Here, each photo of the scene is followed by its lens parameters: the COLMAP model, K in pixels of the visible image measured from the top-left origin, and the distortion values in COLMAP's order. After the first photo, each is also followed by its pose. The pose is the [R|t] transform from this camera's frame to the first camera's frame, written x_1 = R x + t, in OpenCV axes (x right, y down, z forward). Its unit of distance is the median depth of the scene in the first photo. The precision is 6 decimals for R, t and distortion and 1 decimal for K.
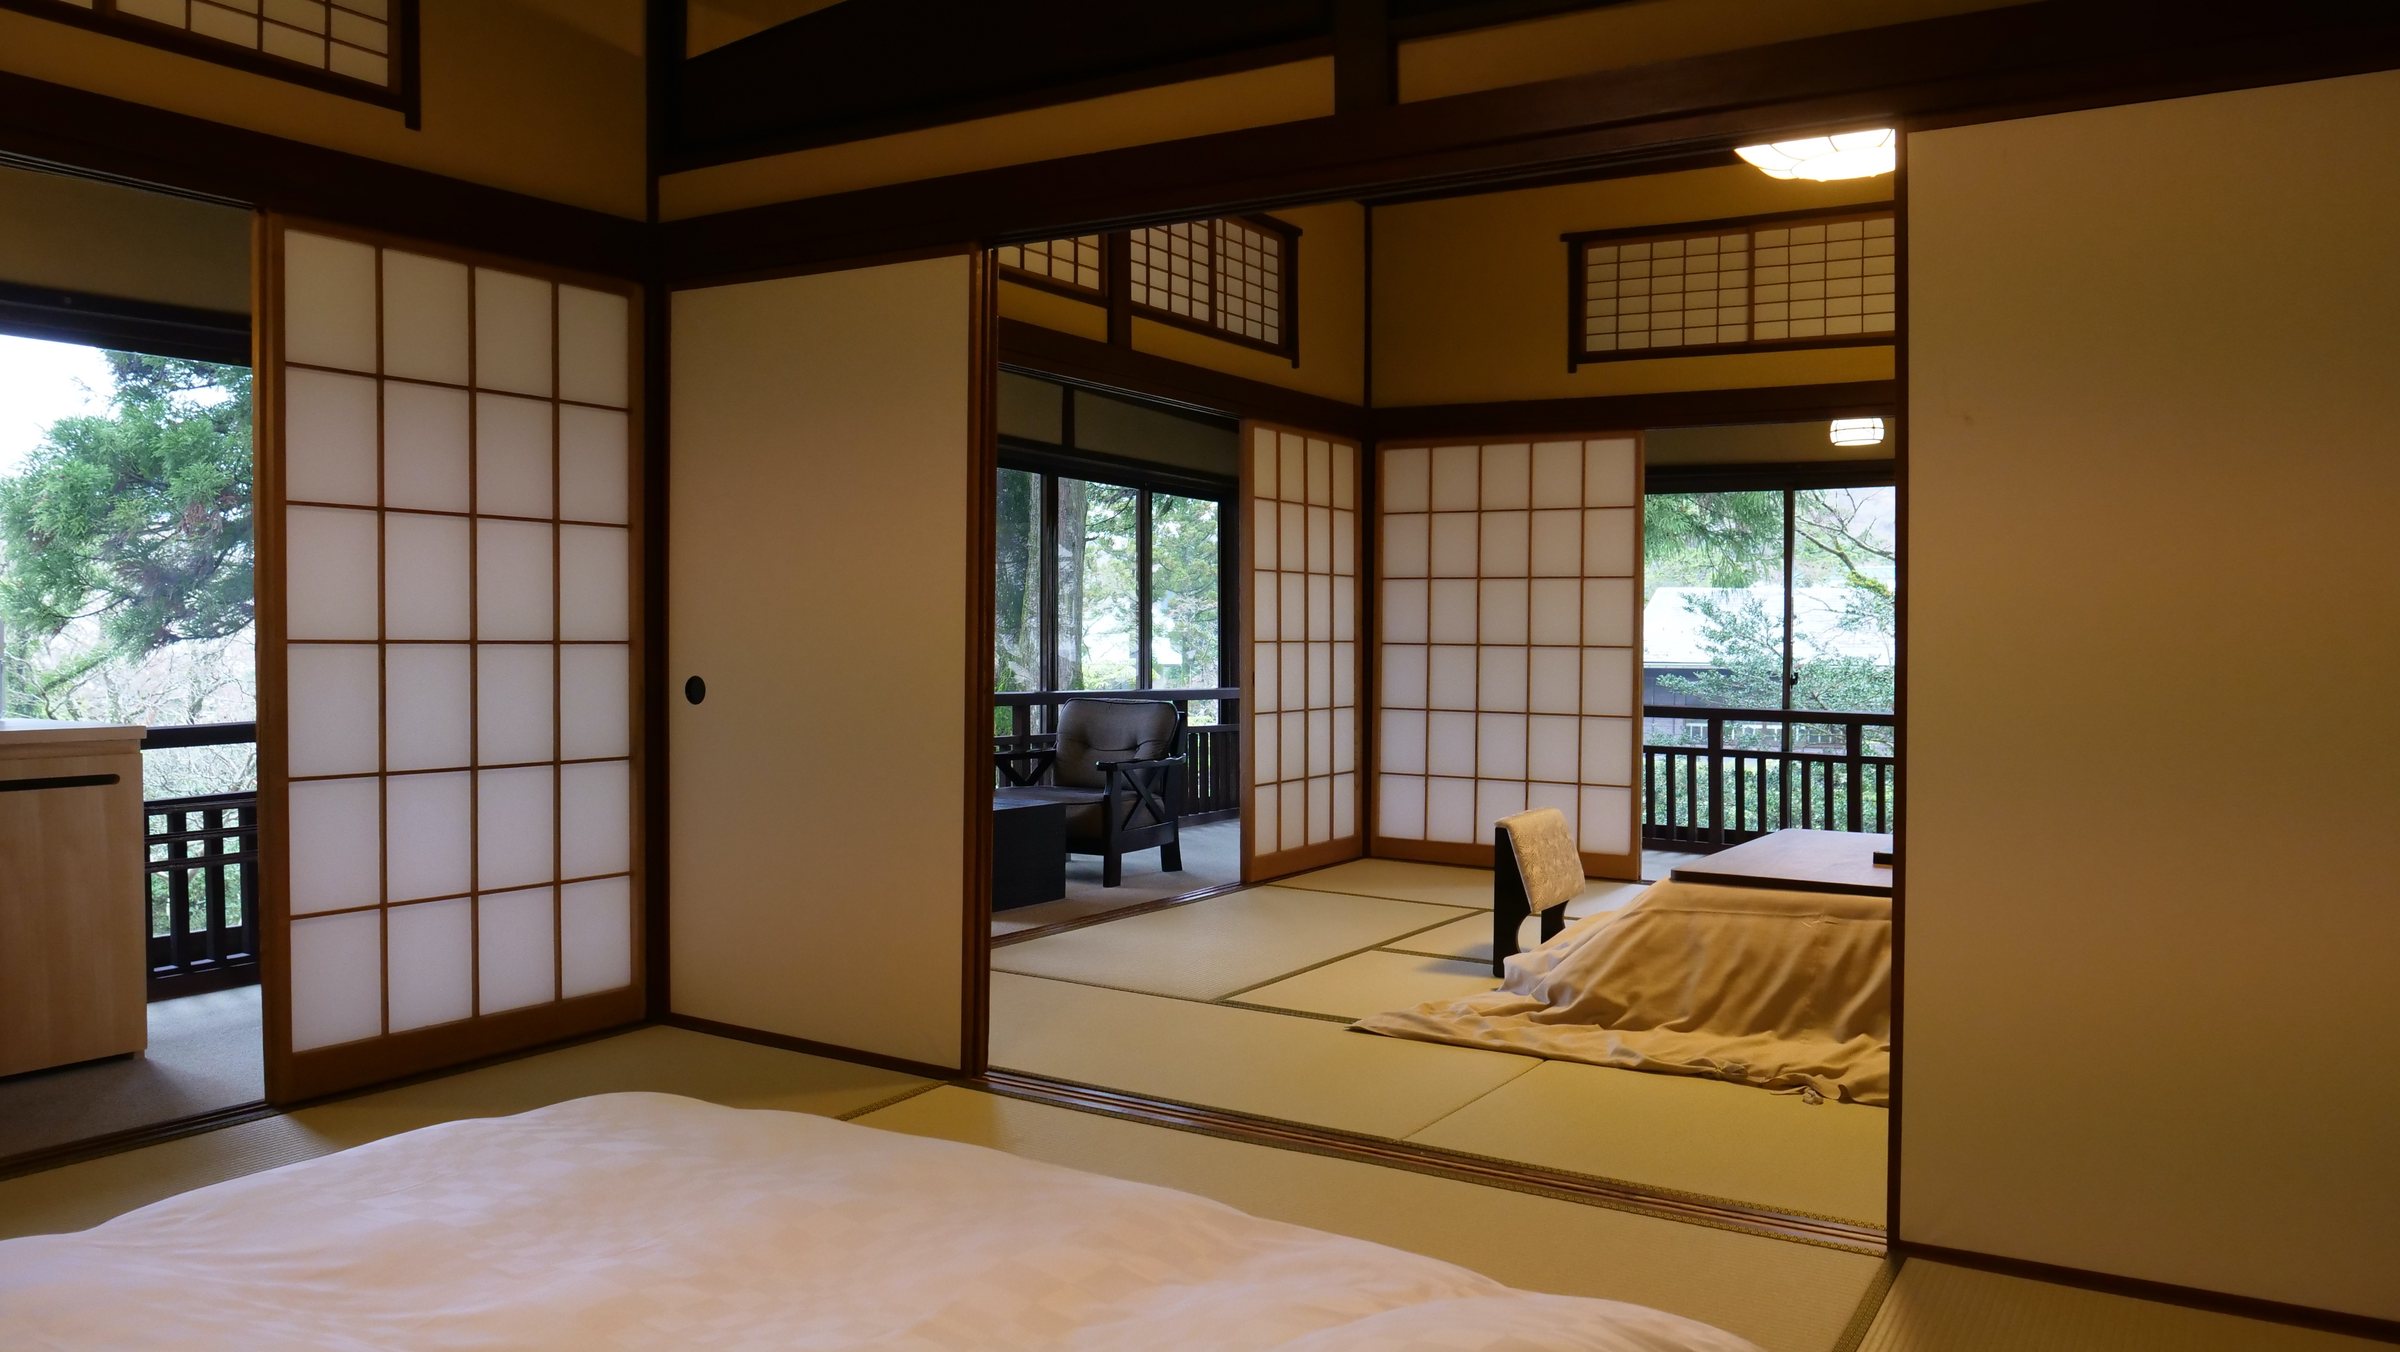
lens RADIAL K [[1740.9, 0, 1200.0], [0, 1740.9, 676.0], [0, 0, 1]] dist [-0.060018, -0.000291]
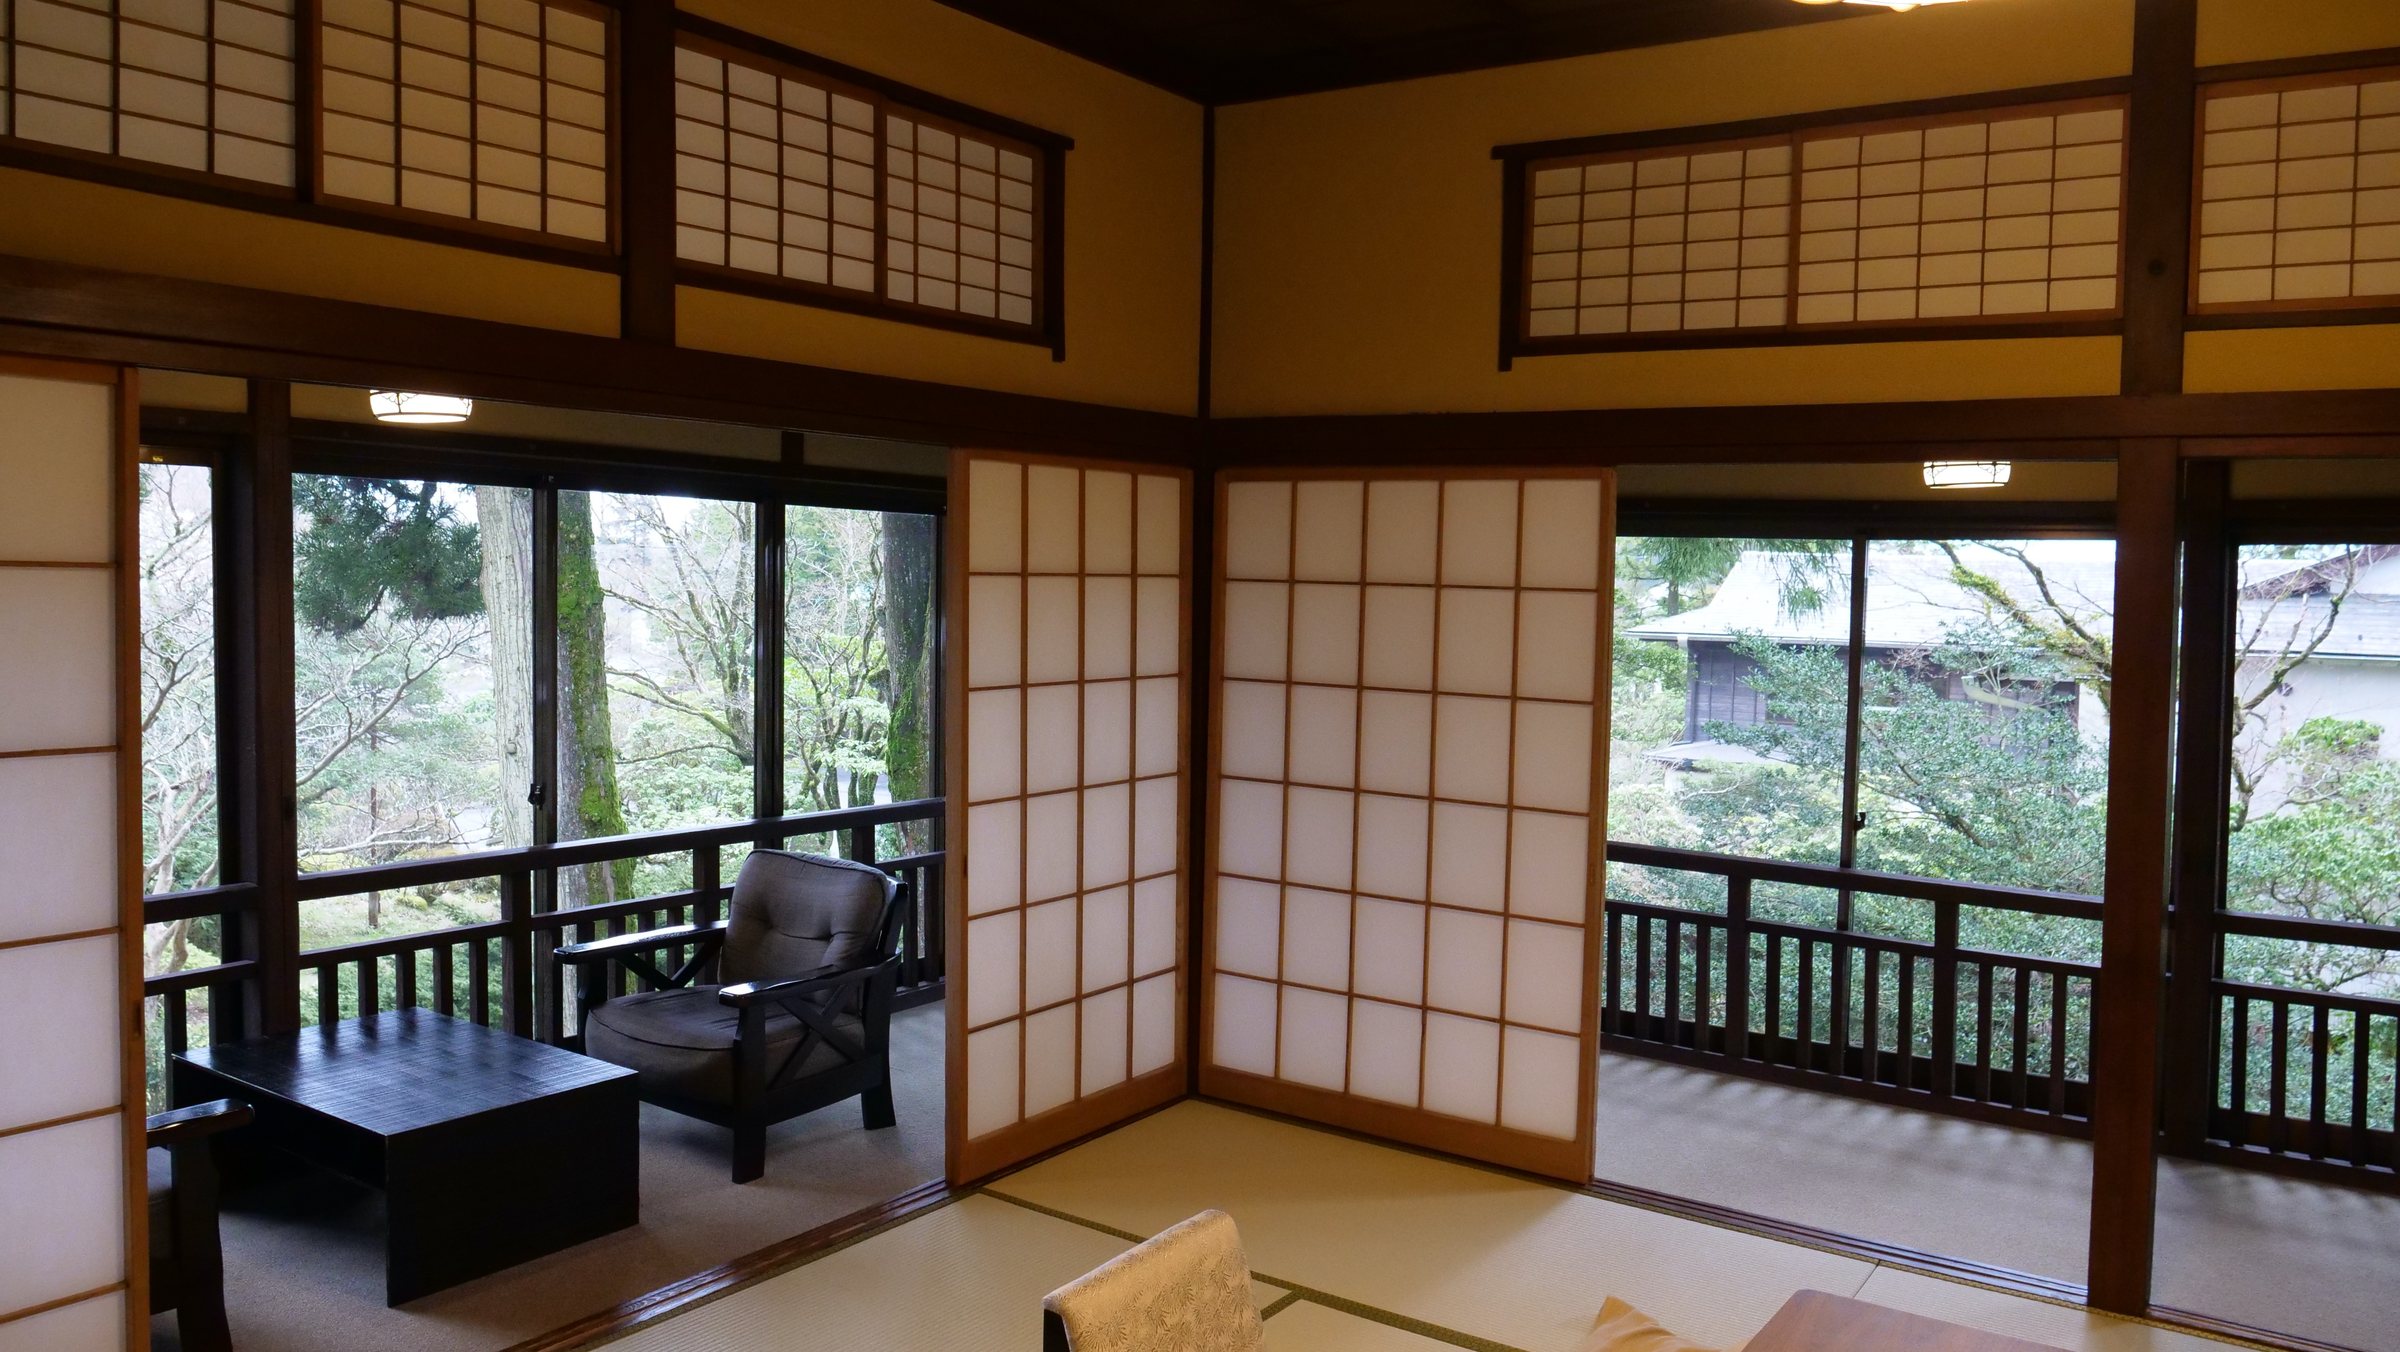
lens RADIAL K [[1740.9, 0, 1200.0], [0, 1740.9, 676.0], [0, 0, 1]] dist [-0.060018, -0.000291]
pose [[0.998482, 0.017614, -0.052195, 0.139363], [-0.015737, 0.999222, 0.036161, -0.085816], [0.052791, -0.035285, 0.997982, 0.365864]]
